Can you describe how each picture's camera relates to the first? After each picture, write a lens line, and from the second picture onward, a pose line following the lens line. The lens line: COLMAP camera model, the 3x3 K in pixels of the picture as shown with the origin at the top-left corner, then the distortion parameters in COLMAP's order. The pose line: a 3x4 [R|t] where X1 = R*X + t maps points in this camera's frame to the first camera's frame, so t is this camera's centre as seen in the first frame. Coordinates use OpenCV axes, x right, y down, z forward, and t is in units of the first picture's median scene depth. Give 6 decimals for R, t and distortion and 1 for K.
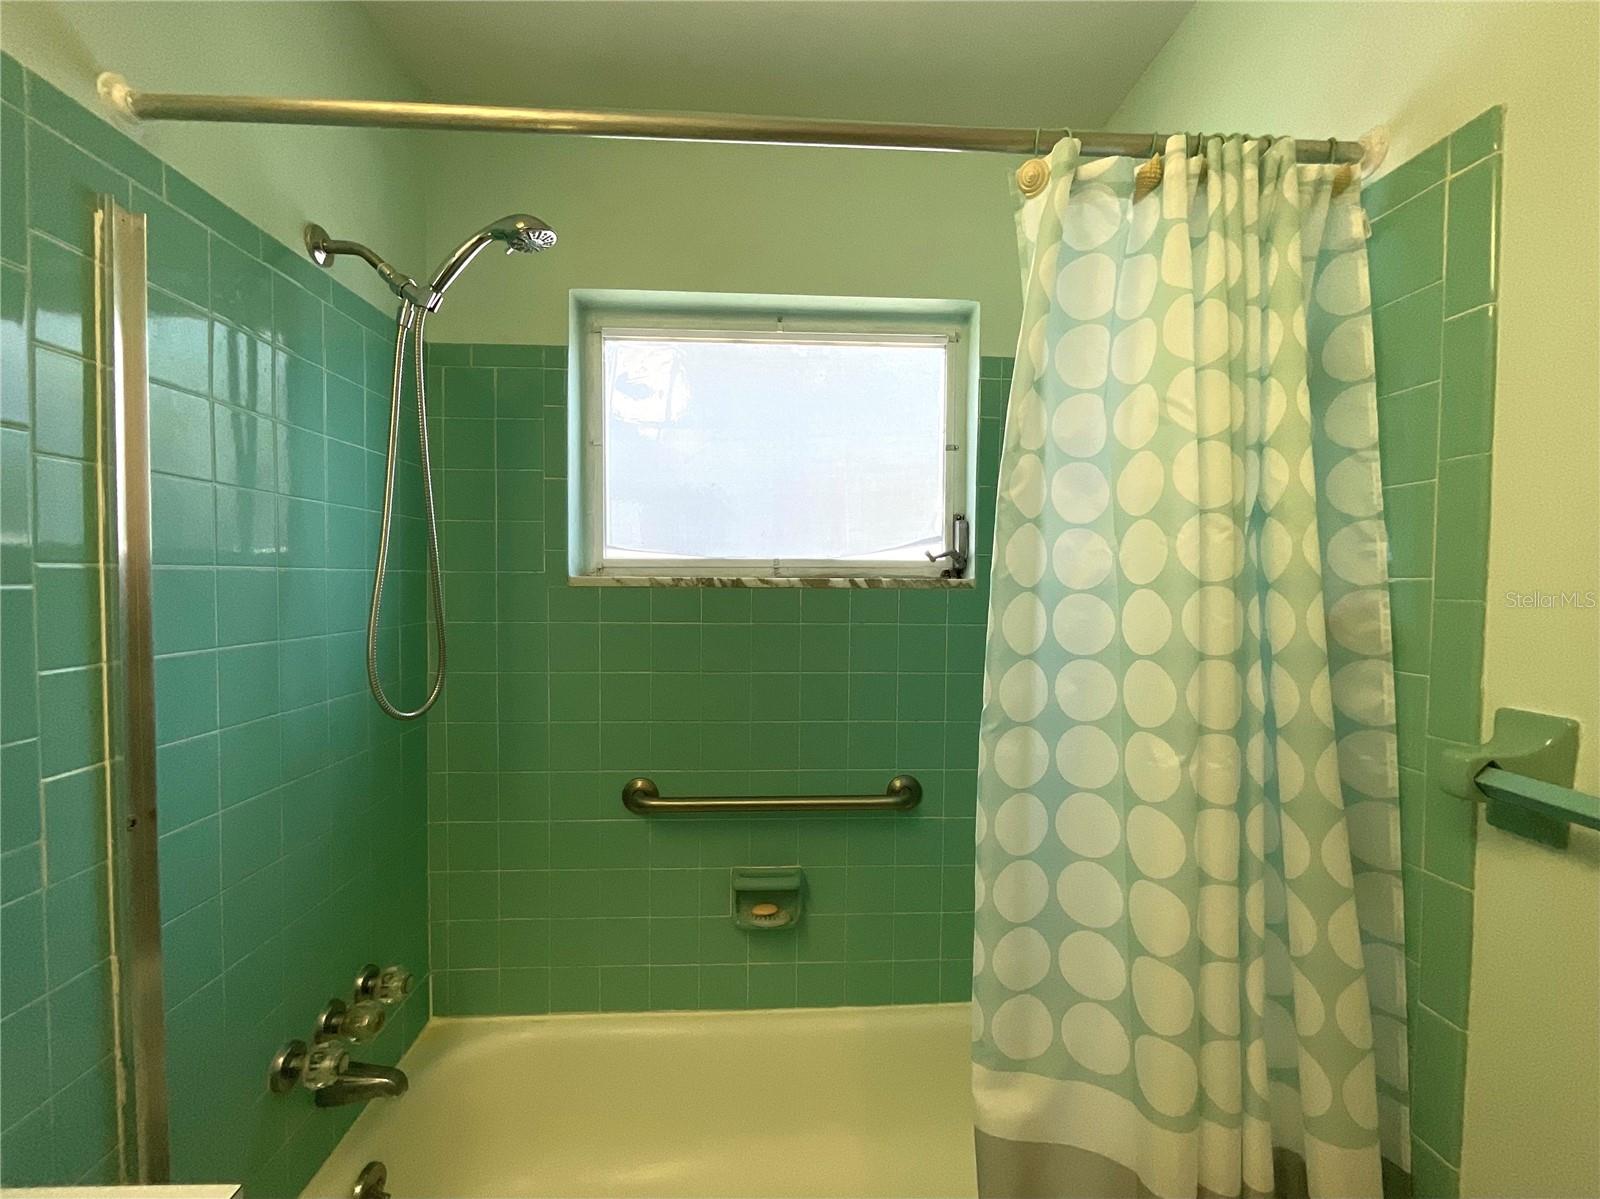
lens RADIAL K [[656.5, 0, 790.4], [0, 656.5, 598.4], [0, 0, 1]] dist [0.000733, 0.000206]
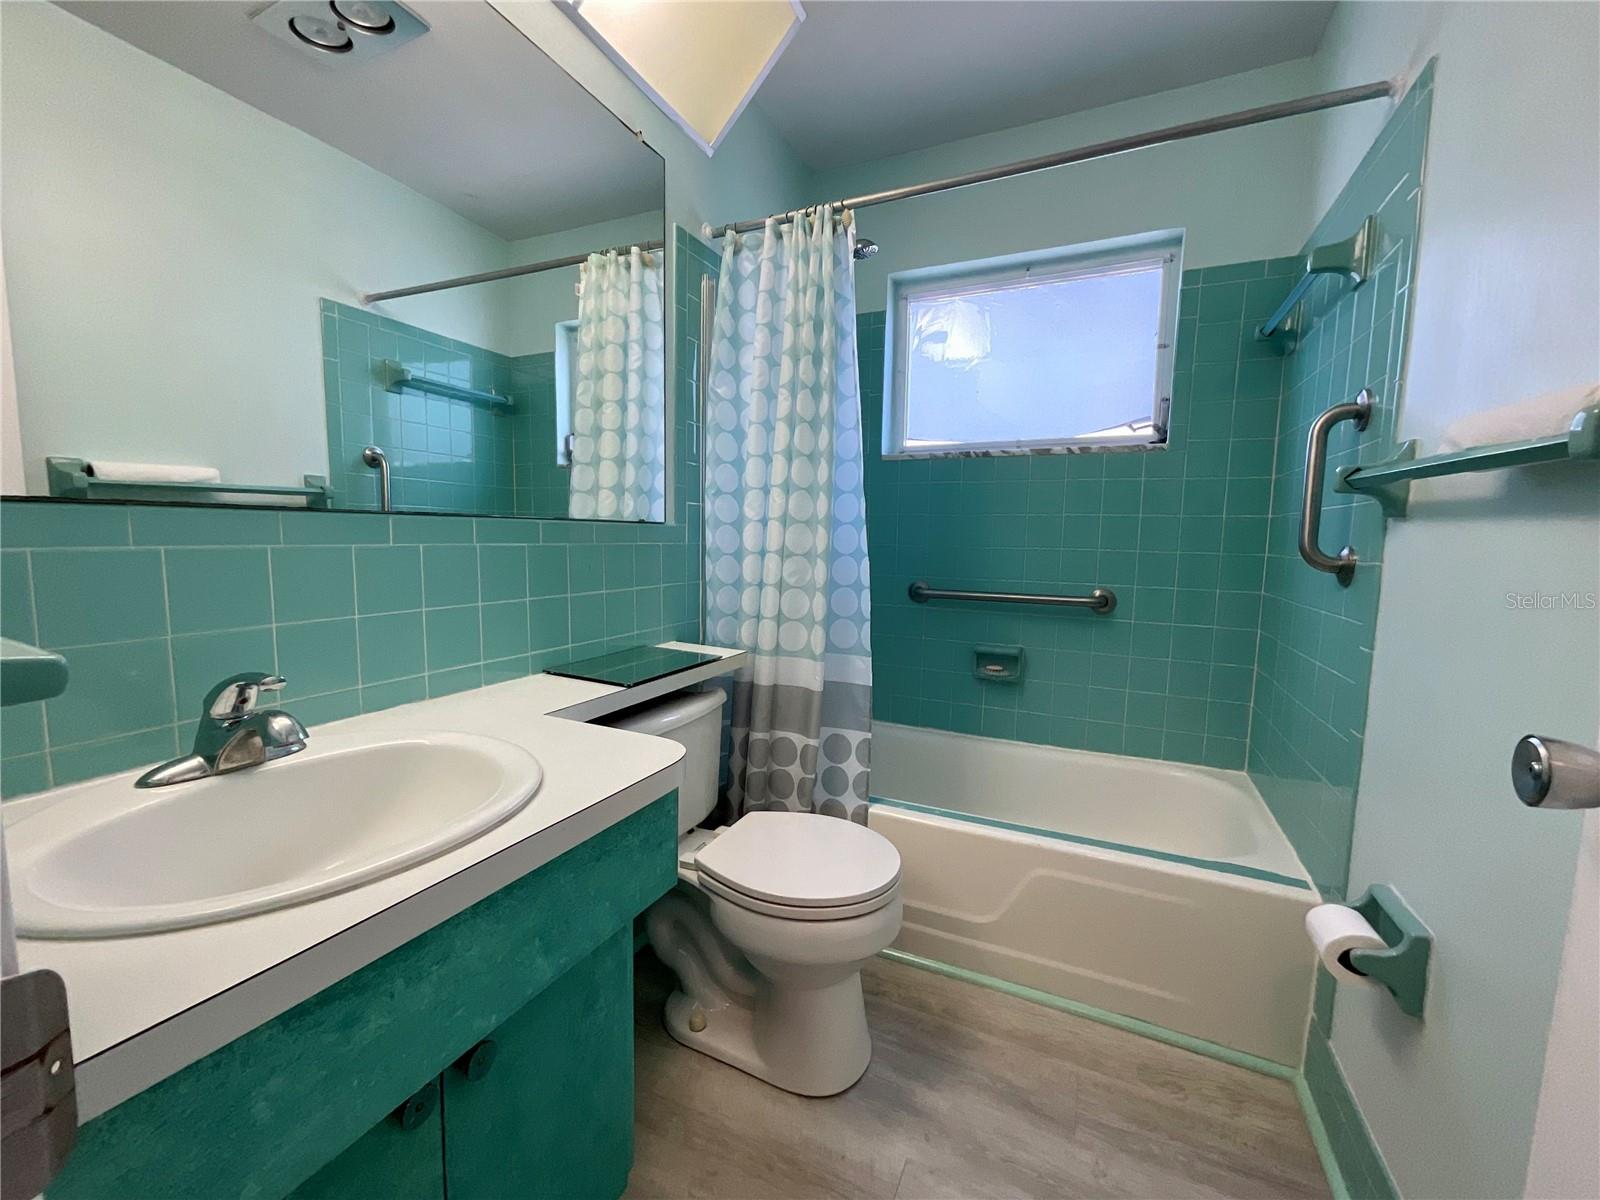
lens RADIAL K [[642.8, 0, 800.5], [0, 642.8, 600.8], [0, 0, 1]] dist [-0.000382, 0.000262]
pose [[0.884255, 0.055629, -0.463679, 0.244720], [-0.027838, 0.997393, 0.066572, 0.226285], [0.466174, -0.045959, 0.883499, -0.522976]]
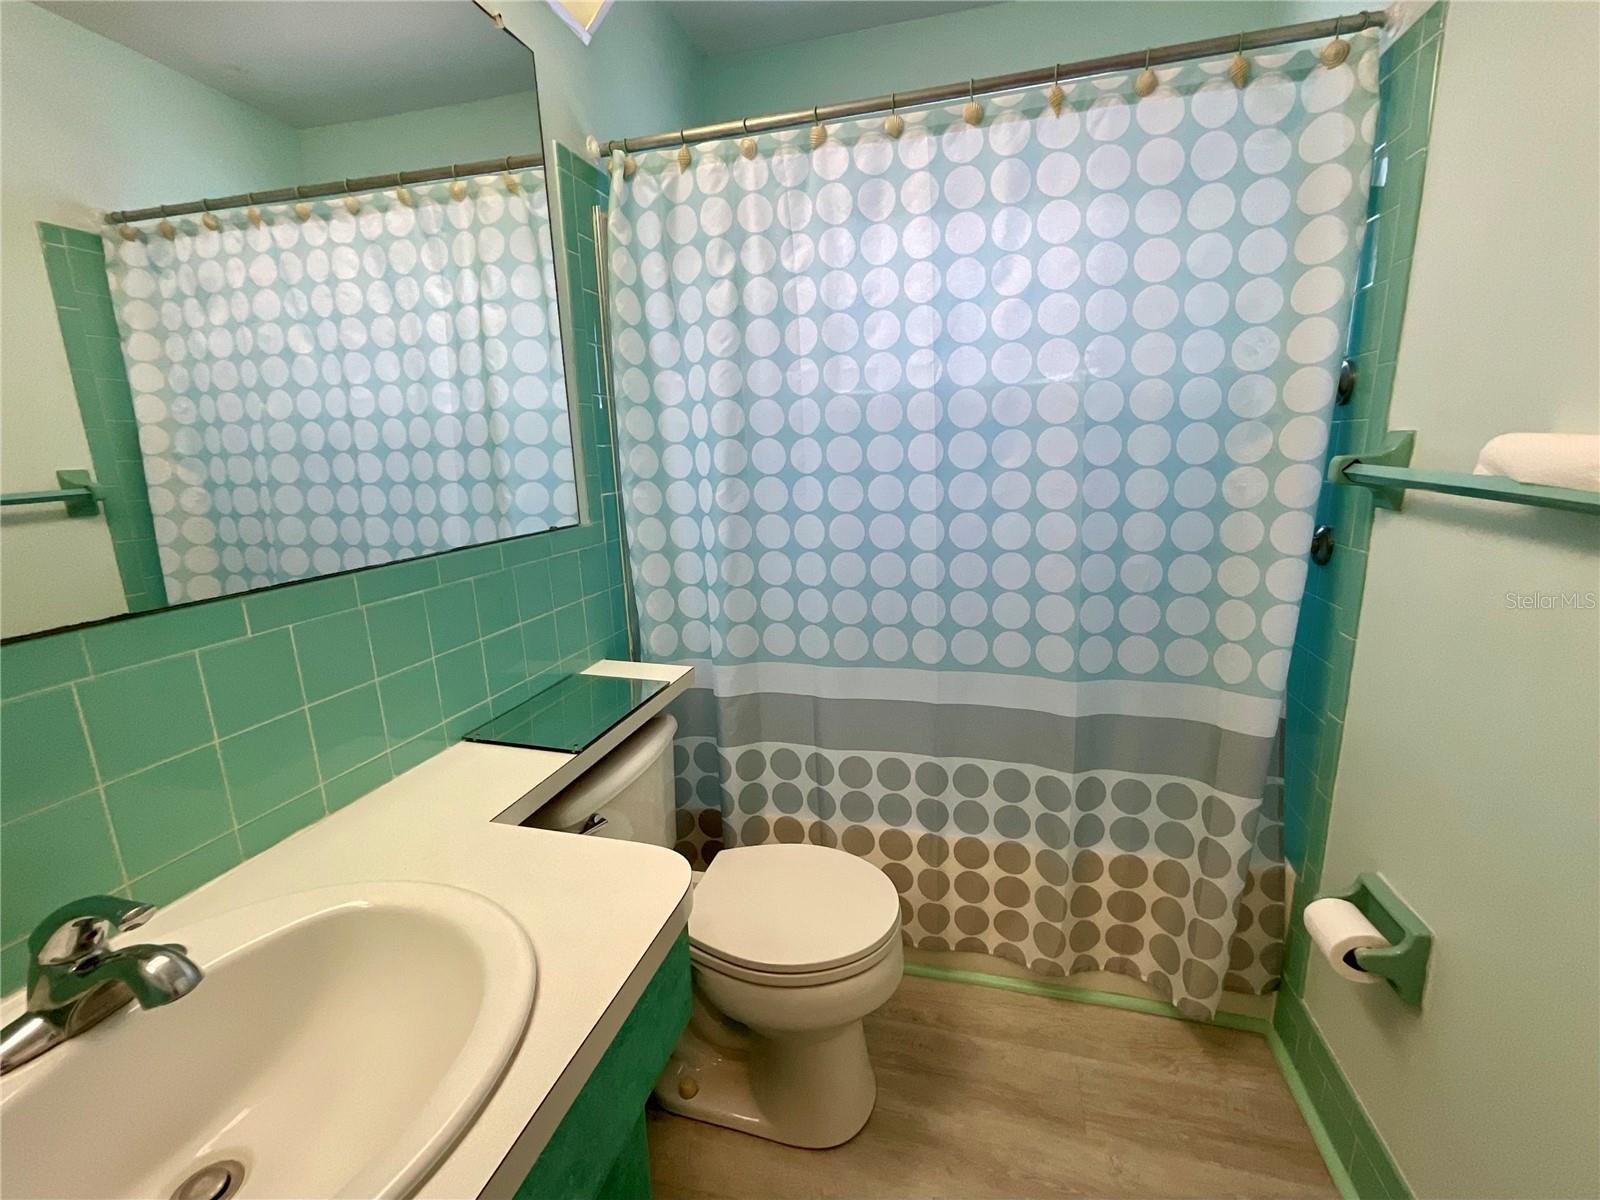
lens RADIAL K [[687.4, 0, 800.0], [0, 687.4, 600.0], [0, 0, 1]] dist [0.001543, 0.000022]
pose [[0.951072, 0.028751, -0.307630, 0.116378], [0.028269, 0.983388, 0.179302, 0.105456], [0.307675, -0.179225, 0.934460, -0.487807]]
